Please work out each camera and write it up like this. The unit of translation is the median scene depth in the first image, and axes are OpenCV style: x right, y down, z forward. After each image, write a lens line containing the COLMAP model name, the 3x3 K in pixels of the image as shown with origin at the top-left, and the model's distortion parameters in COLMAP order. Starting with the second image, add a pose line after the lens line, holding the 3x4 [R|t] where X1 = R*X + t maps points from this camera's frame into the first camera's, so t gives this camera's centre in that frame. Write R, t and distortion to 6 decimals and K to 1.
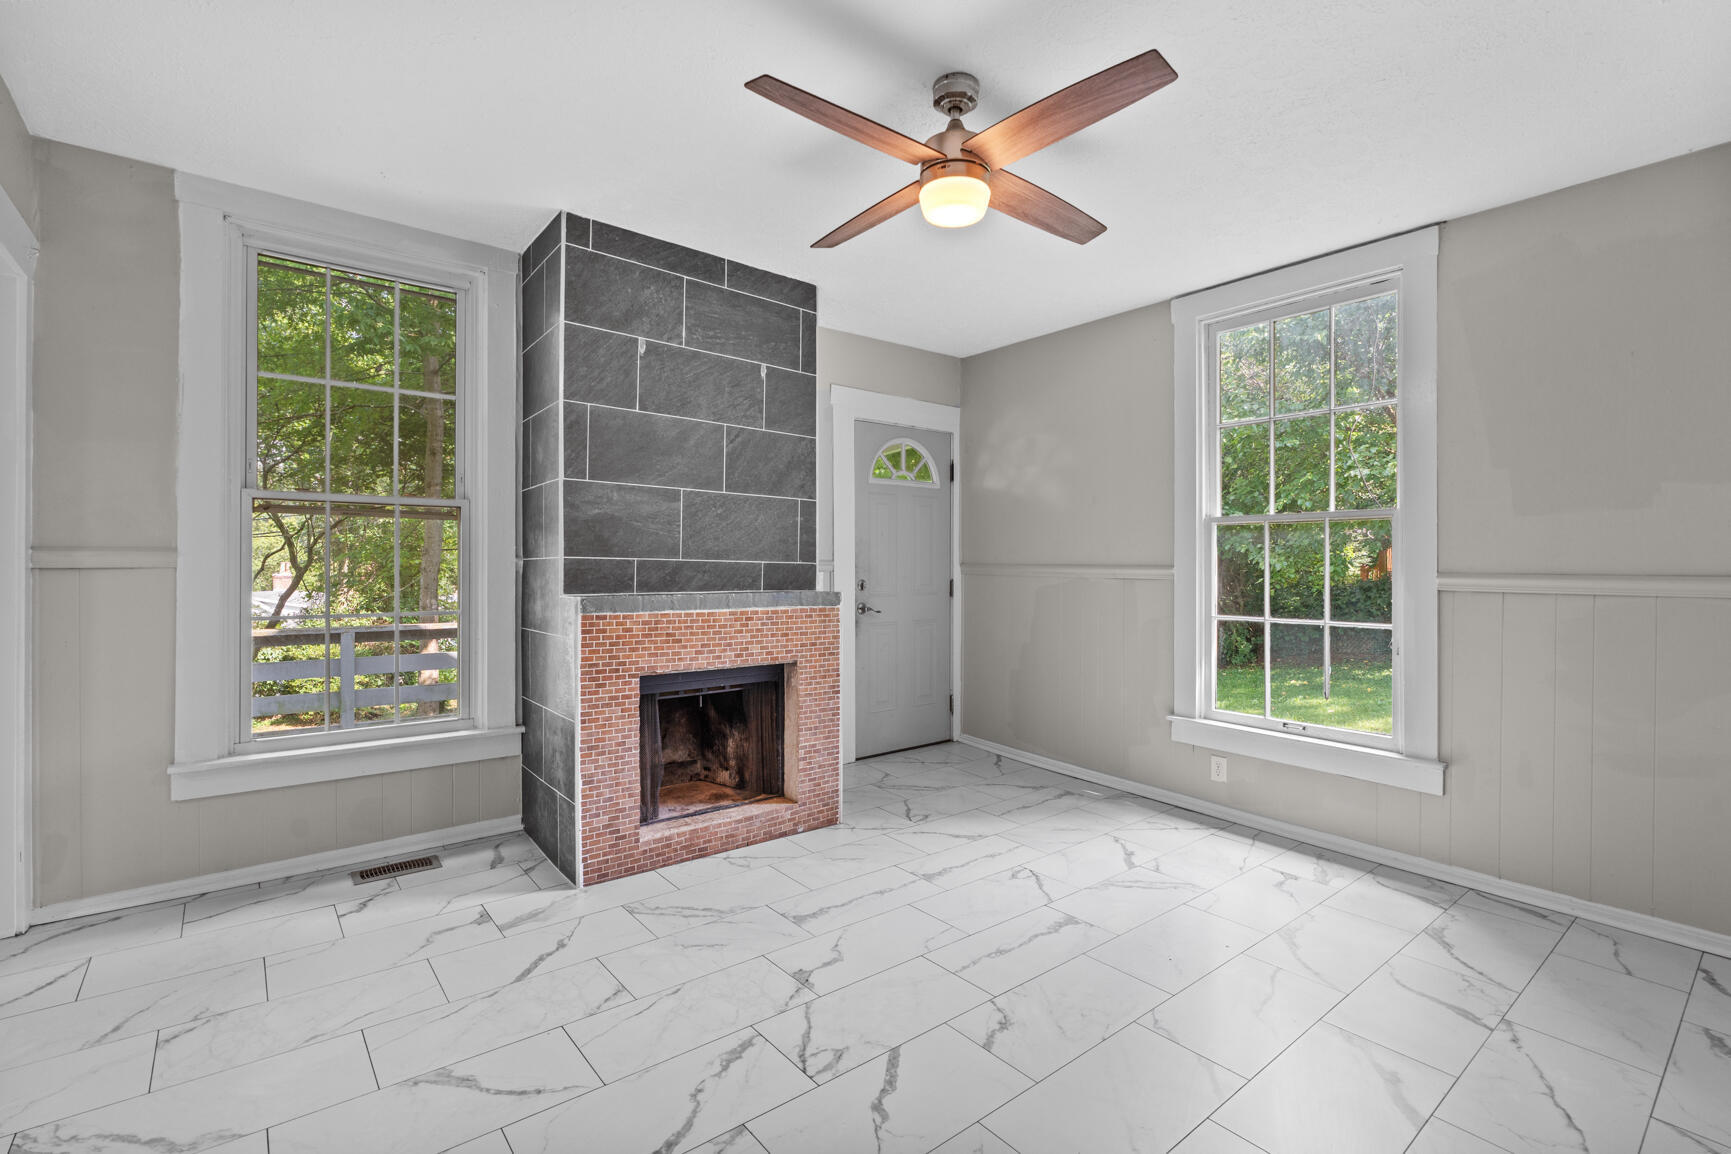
lens RADIAL K [[784.0, 0, 863.5], [0, 784.0, 566.0], [0, 0, 1]] dist [-0.003031, -0.000097]
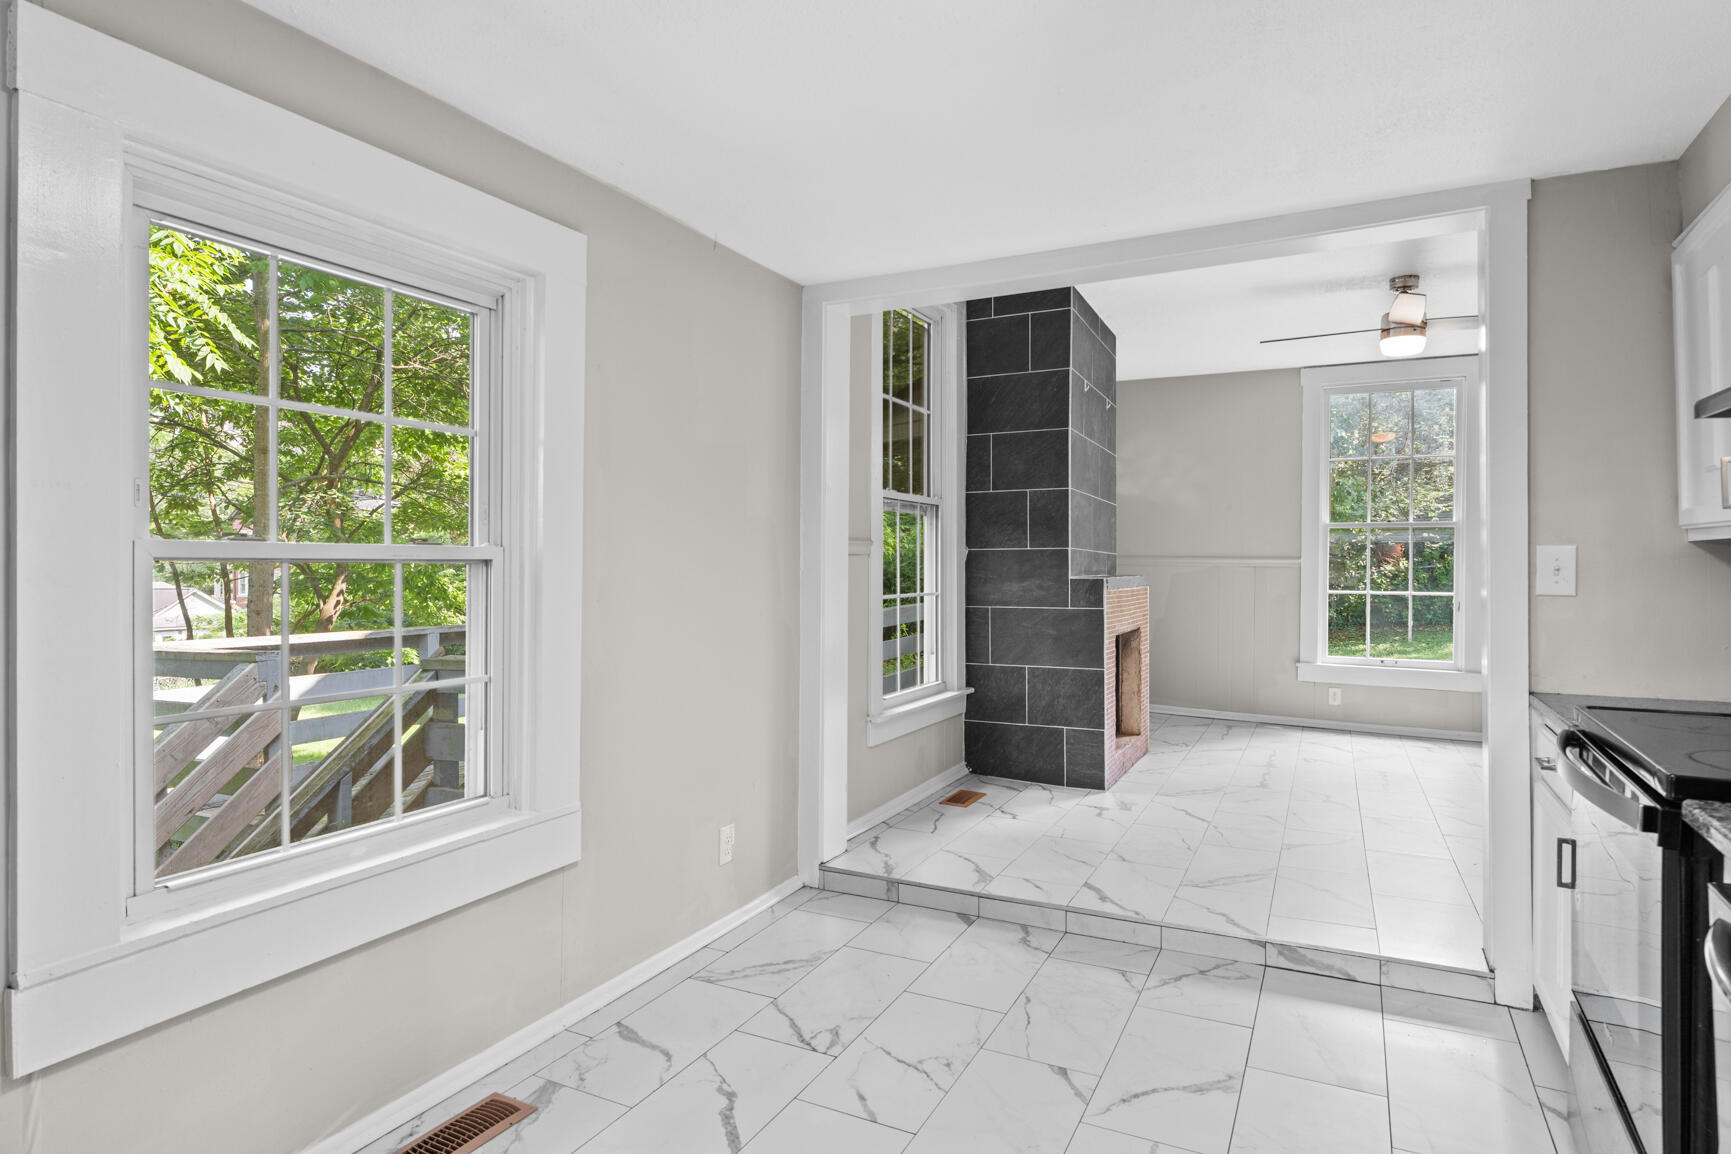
lens RADIAL K [[990.7, 0, 878.0], [0, 990.7, 568.9], [0, 0, 1]] dist [0.032270, 0.000537]
pose [[0.894095, -0.002598, 0.447869, -1.299286], [-0.000761, 0.999973, 0.007321, 0.010526], [-0.447876, -0.006886, 0.894069, -0.318416]]
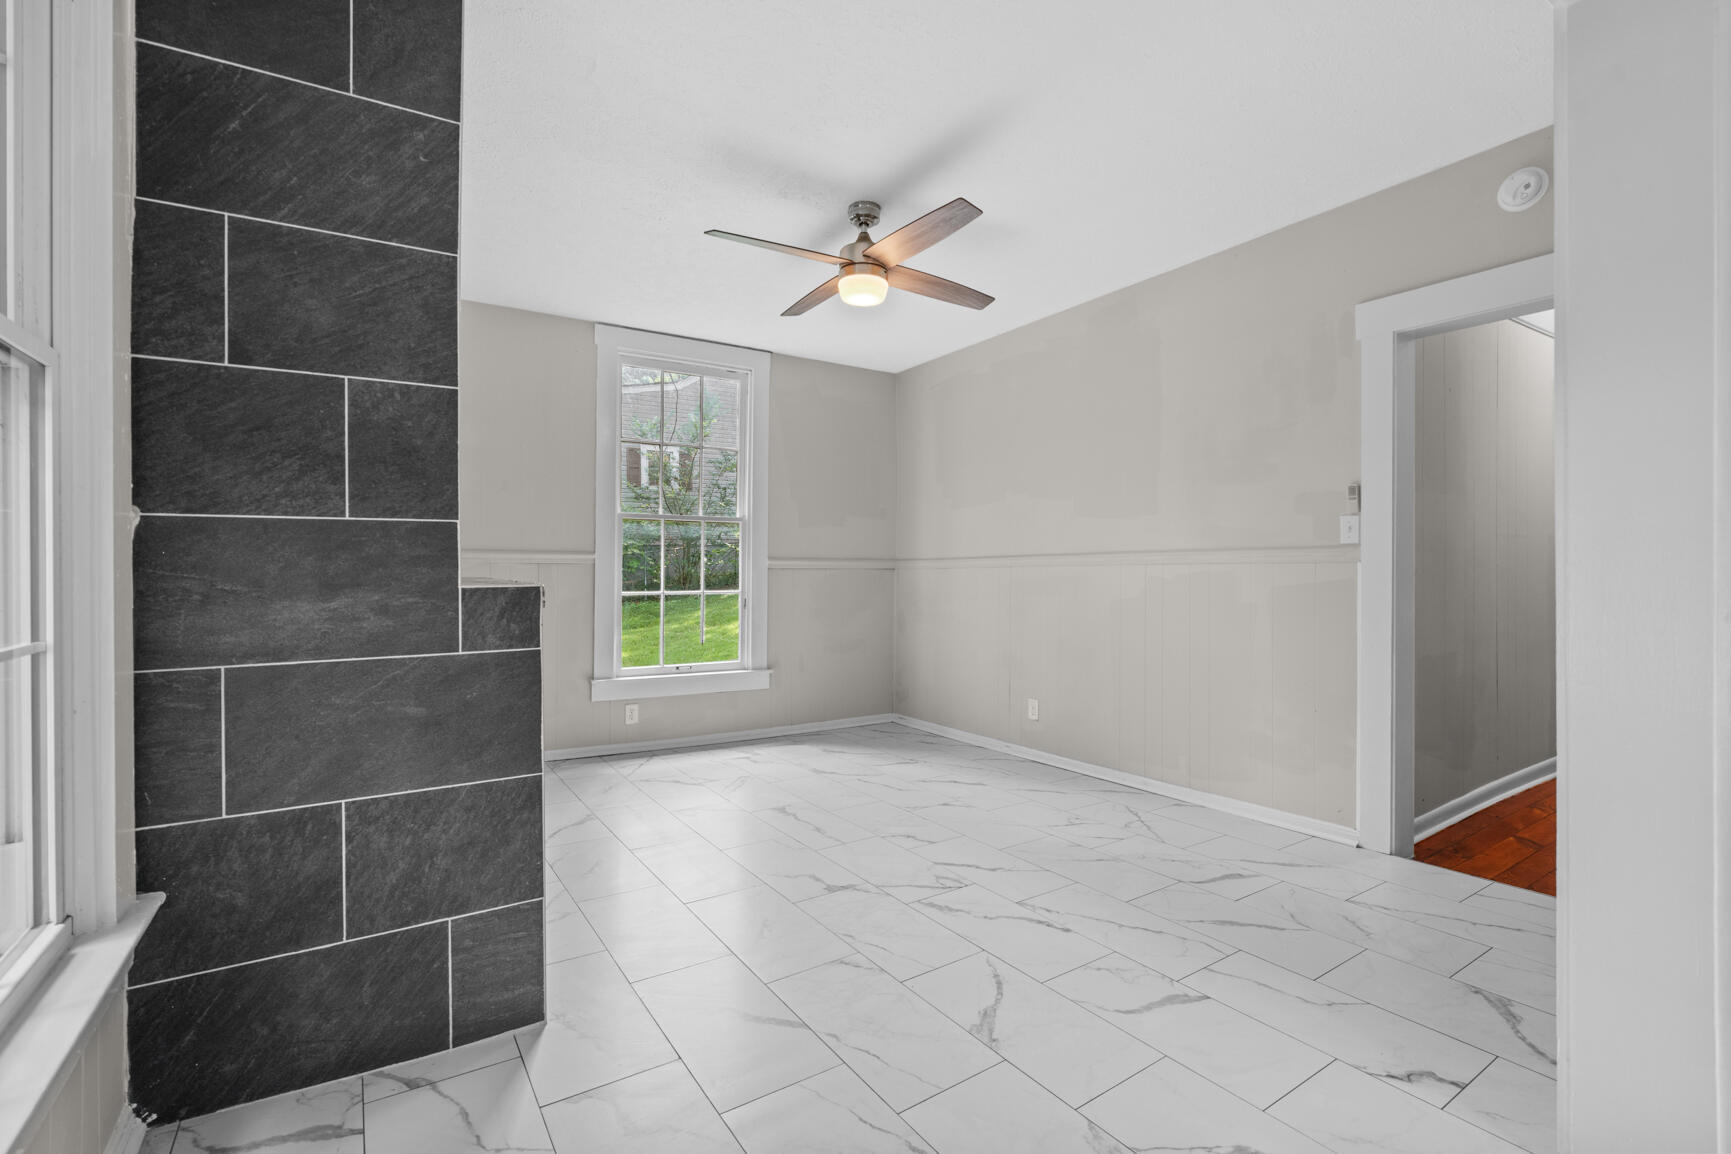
lens RADIAL K [[784.0, 0, 876.4], [0, 784.0, 567.0], [0, 0, 1]] dist [-0.003031, -0.000097]
pose [[0.080856, -0.005170, 0.996712, -0.872980], [-0.003101, 0.999980, 0.005438, 0.018044], [-0.996721, -0.003530, 0.080839, 0.581709]]
